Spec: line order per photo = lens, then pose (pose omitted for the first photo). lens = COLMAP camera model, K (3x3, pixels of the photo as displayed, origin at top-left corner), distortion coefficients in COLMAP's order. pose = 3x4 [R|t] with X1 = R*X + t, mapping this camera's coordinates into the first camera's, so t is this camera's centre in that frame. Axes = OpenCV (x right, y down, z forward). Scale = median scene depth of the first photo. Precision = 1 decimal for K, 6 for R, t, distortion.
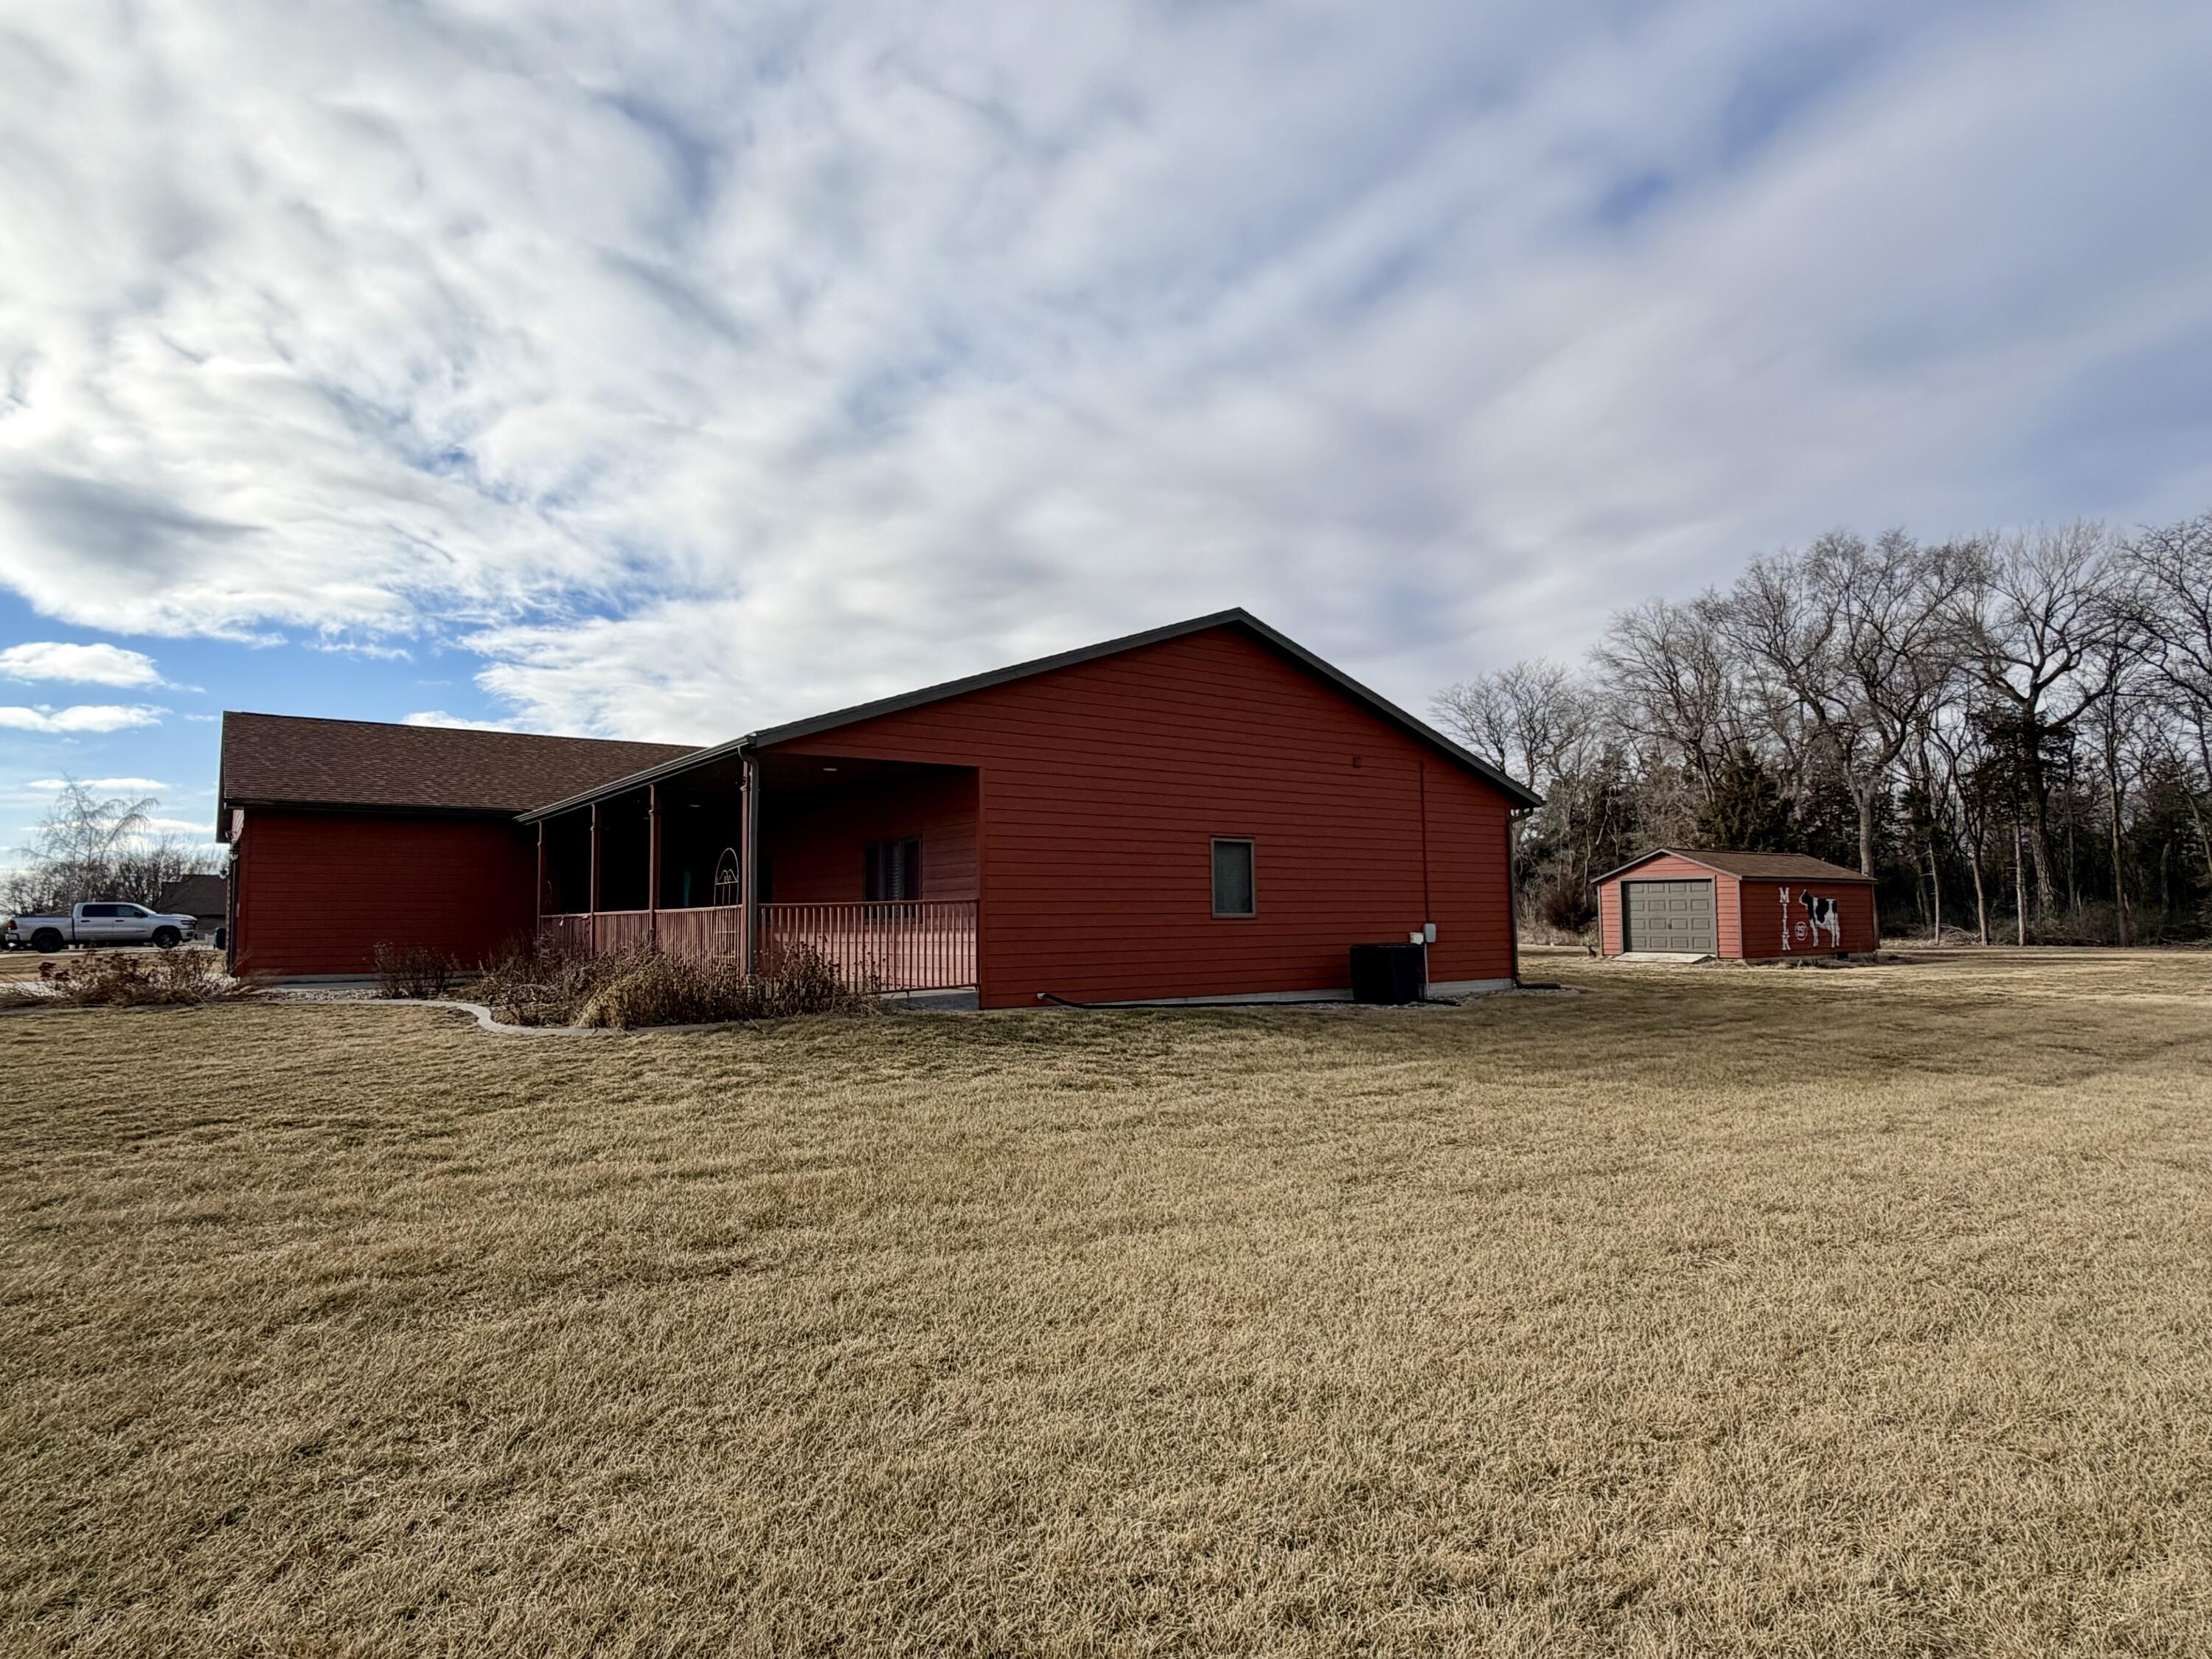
lens RADIAL K [[1217.1, 0, 1106.0], [0, 1217.1, 829.5], [0, 0, 1]] dist [0.001264, -0.000591]
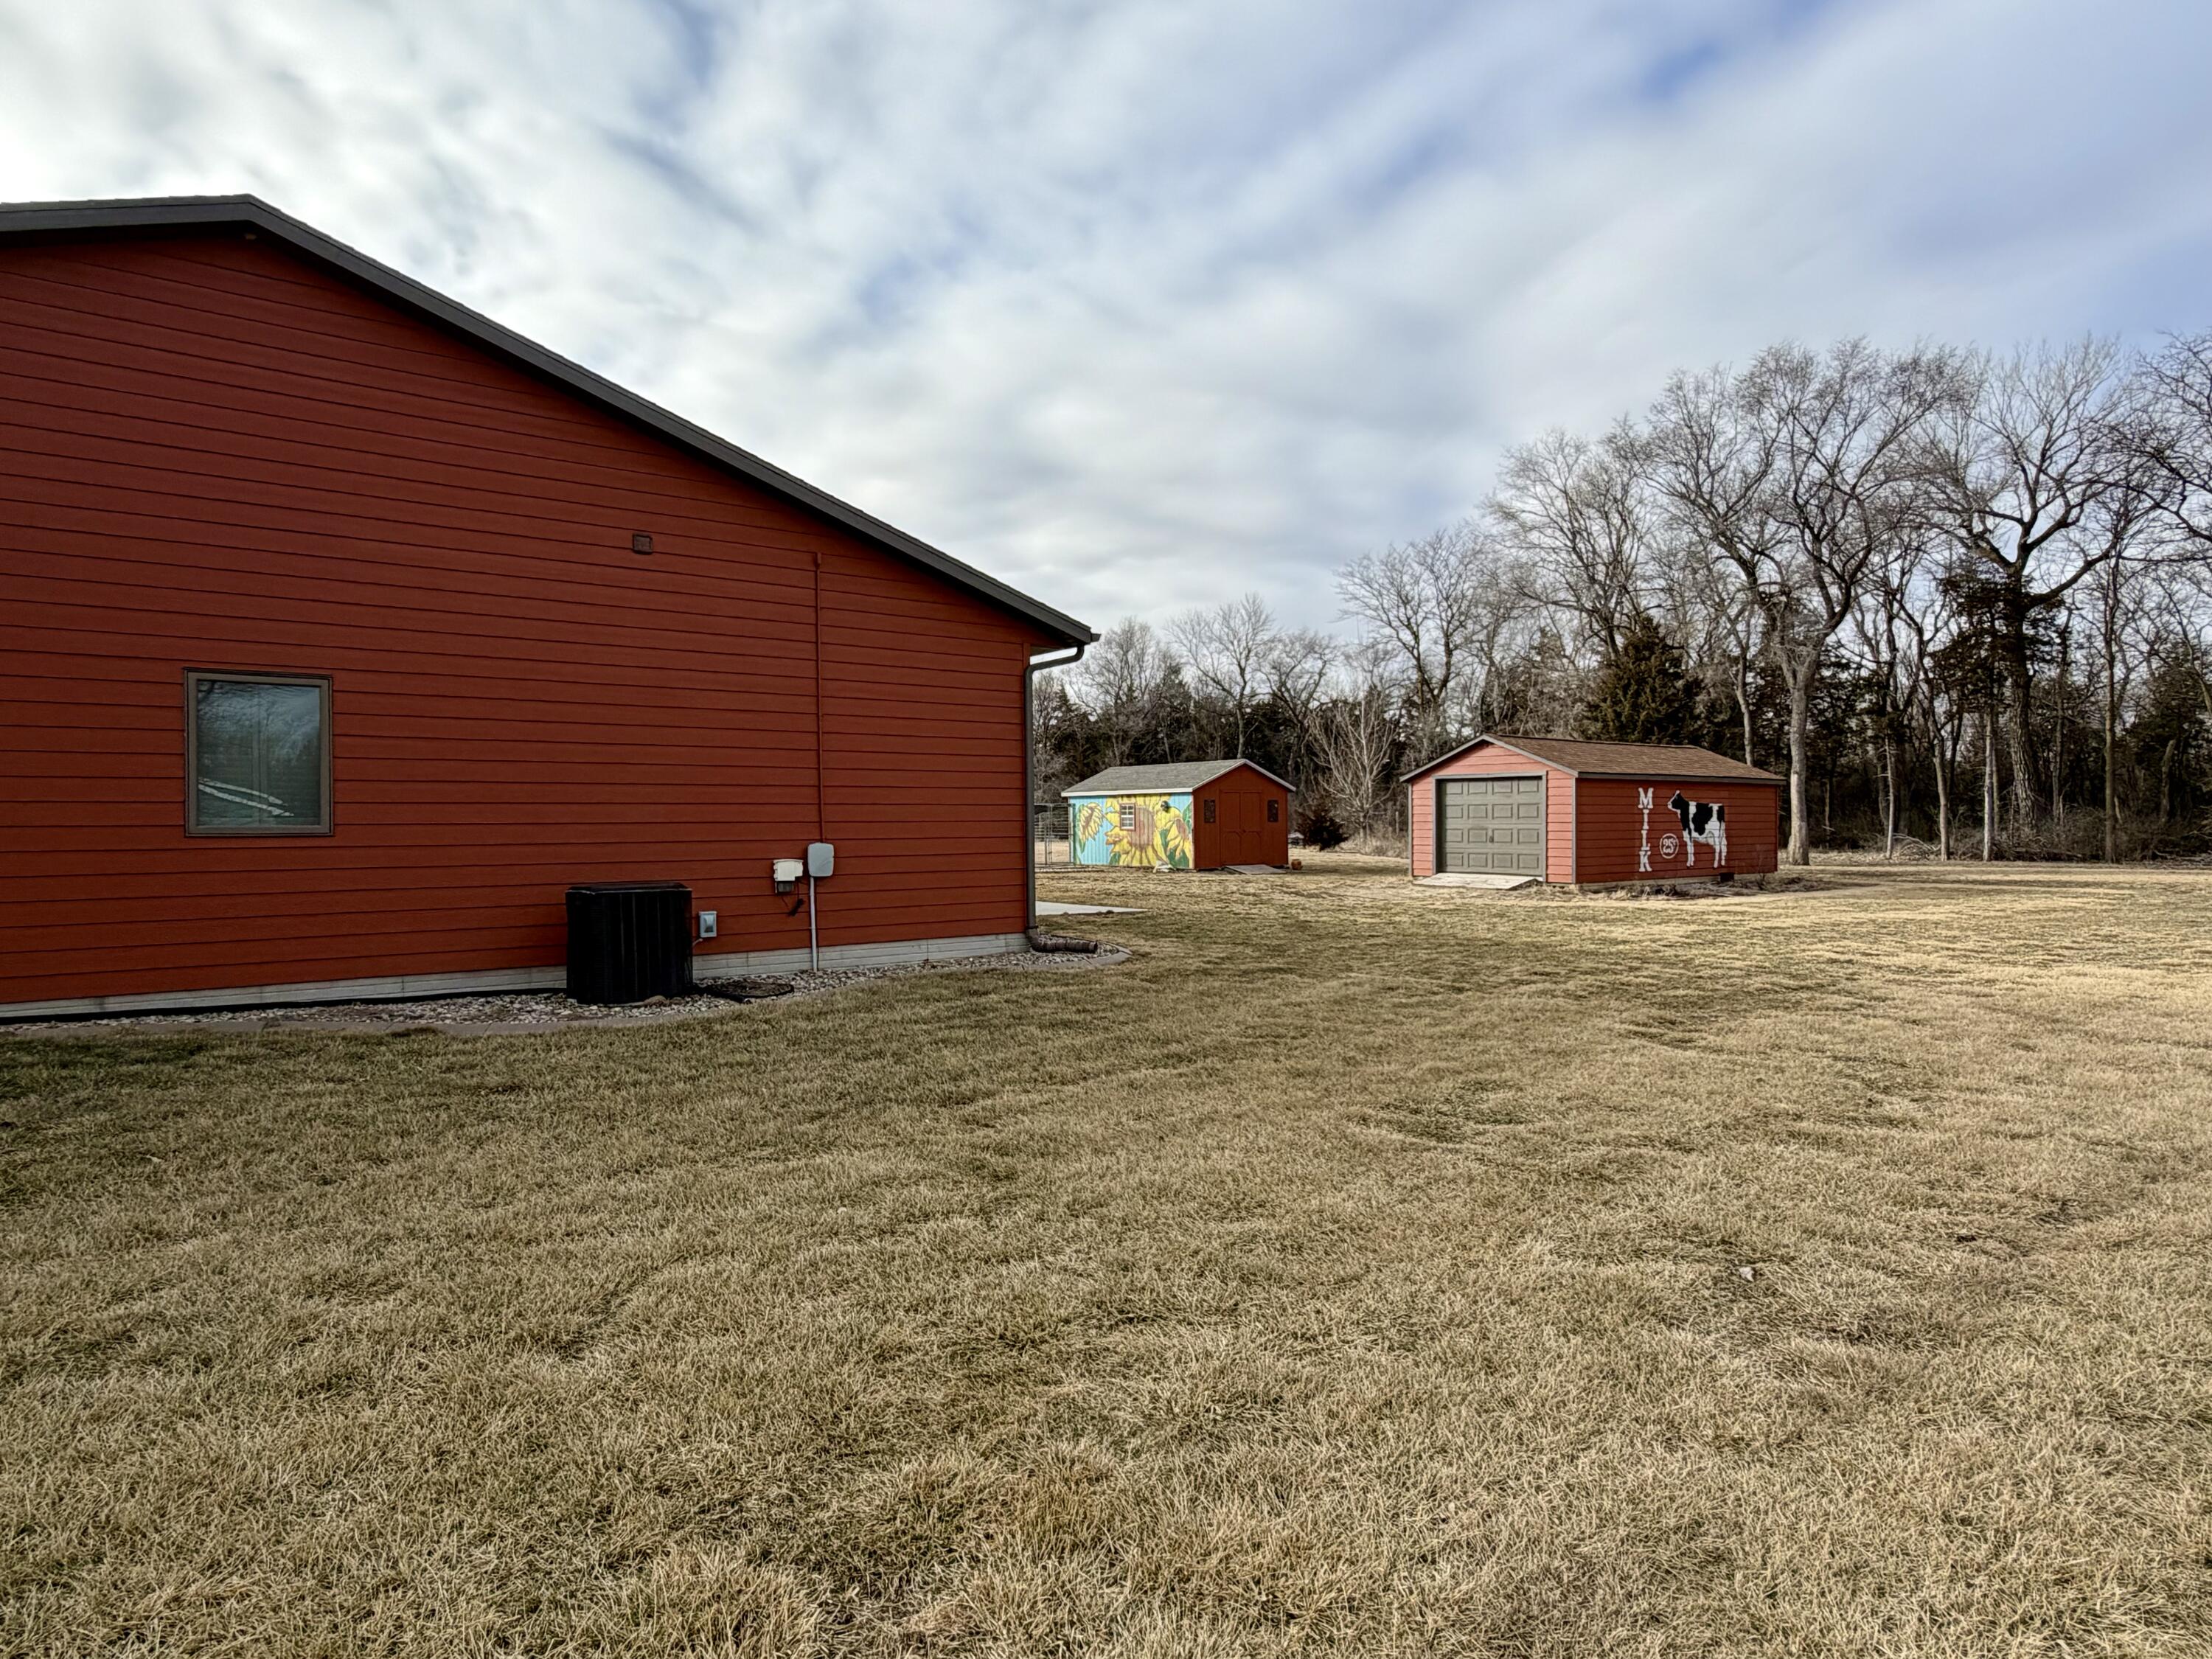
lens RADIAL K [[1217.1, 0, 1106.0], [0, 1217.1, 829.5], [0, 0, 1]] dist [0.001264, -0.000591]
pose [[0.999987, 0.003279, -0.003946, 0.154299], [-0.002956, 0.996864, 0.079082, 0.010095], [0.004193, -0.079070, 0.996860, 0.170317]]
